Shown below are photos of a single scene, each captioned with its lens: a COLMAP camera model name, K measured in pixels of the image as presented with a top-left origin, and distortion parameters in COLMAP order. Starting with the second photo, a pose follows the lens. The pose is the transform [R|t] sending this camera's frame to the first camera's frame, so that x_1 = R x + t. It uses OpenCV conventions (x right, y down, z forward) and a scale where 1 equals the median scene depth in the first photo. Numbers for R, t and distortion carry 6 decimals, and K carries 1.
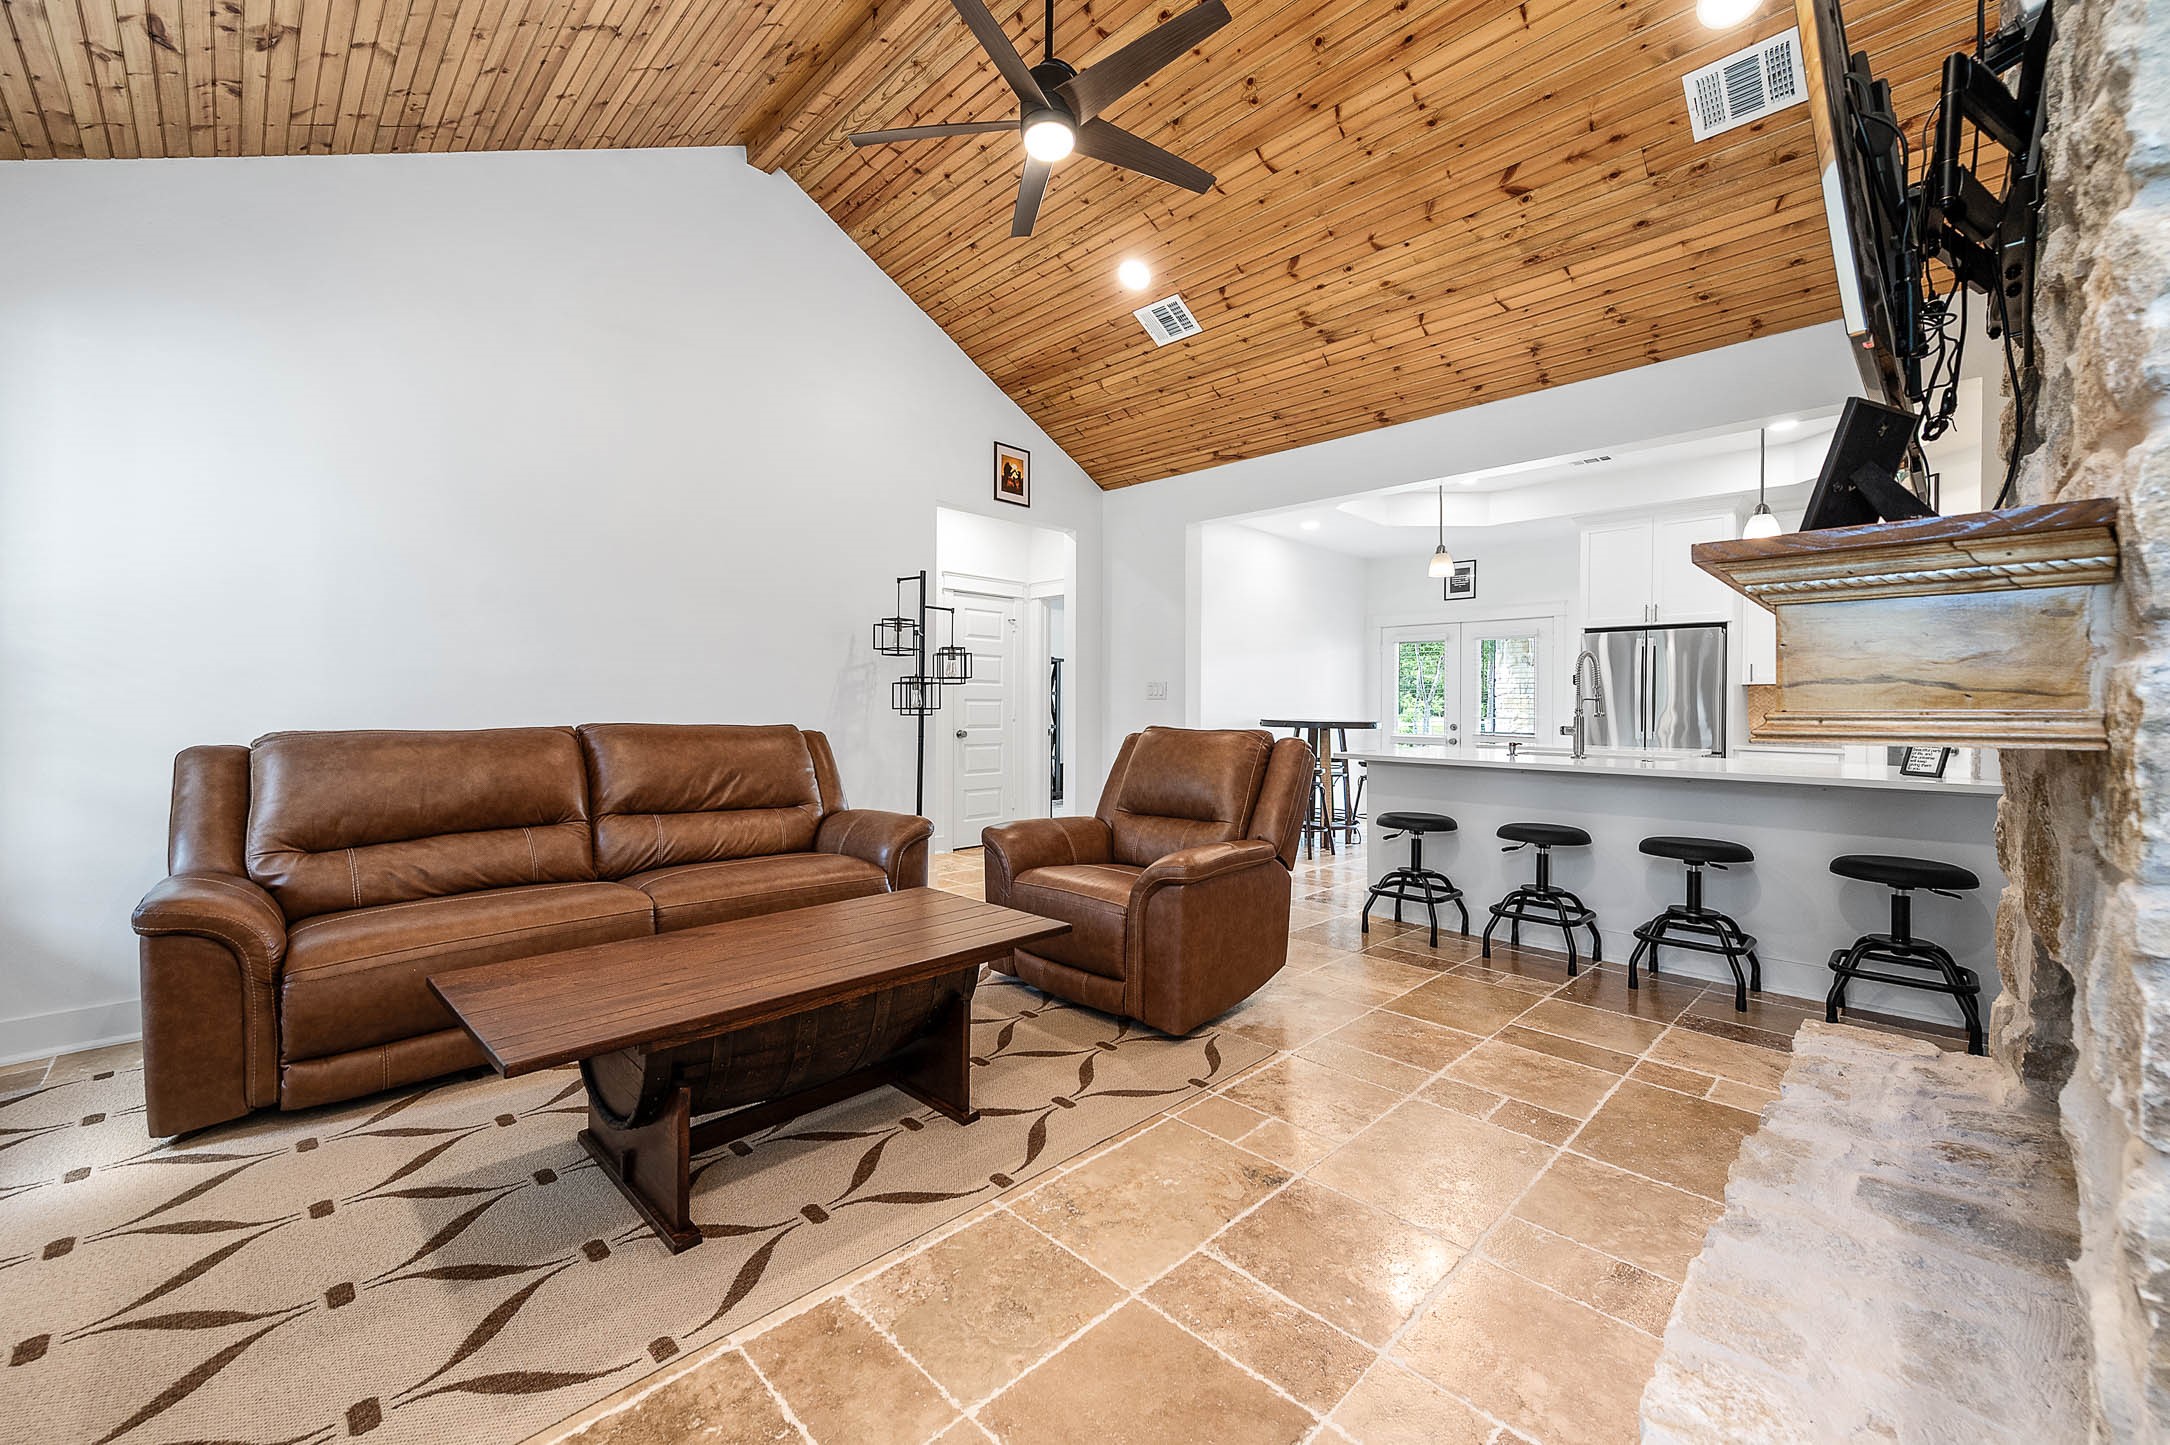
lens RADIAL K [[855.0, 0, 1083.5], [0, 855.0, 706.2], [0, 0, 1]] dist [0.006429, -0.000006]
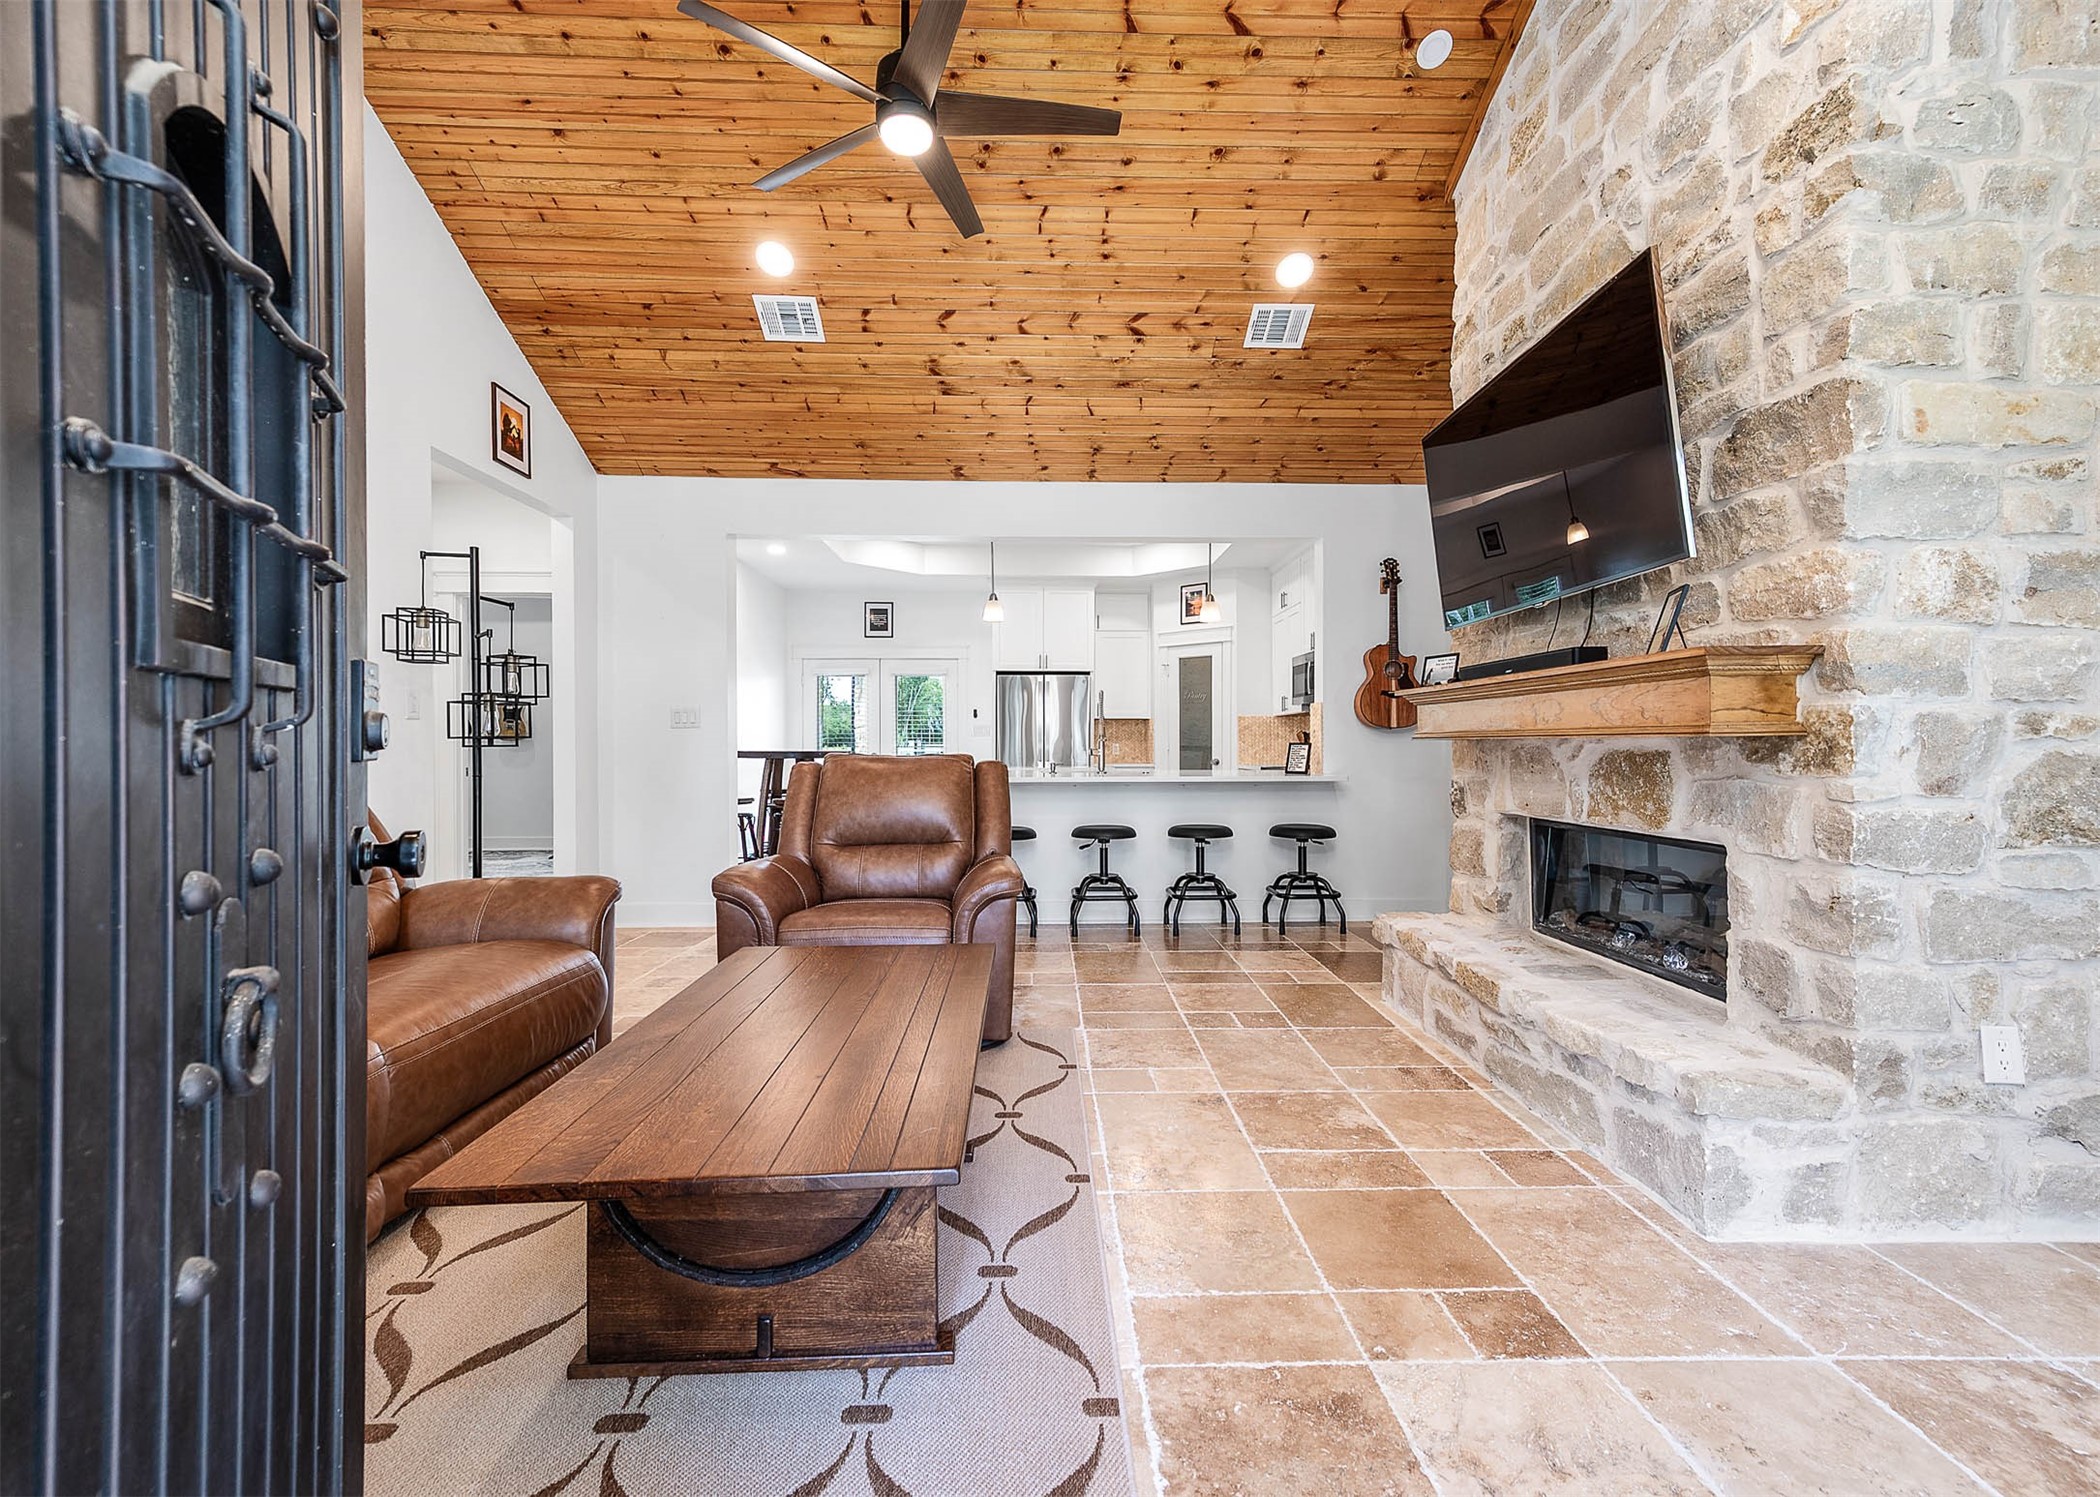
lens RADIAL K [[884.8, 0, 1056.1], [0, 884.8, 751.1], [0, 0, 1]] dist [0.003786, 0.000368]
pose [[0.685012, -0.015707, 0.728363, -0.439969], [0.005428, 0.999850, 0.016457, 0.005261], [-0.728512, -0.007319, 0.684994, 0.136539]]
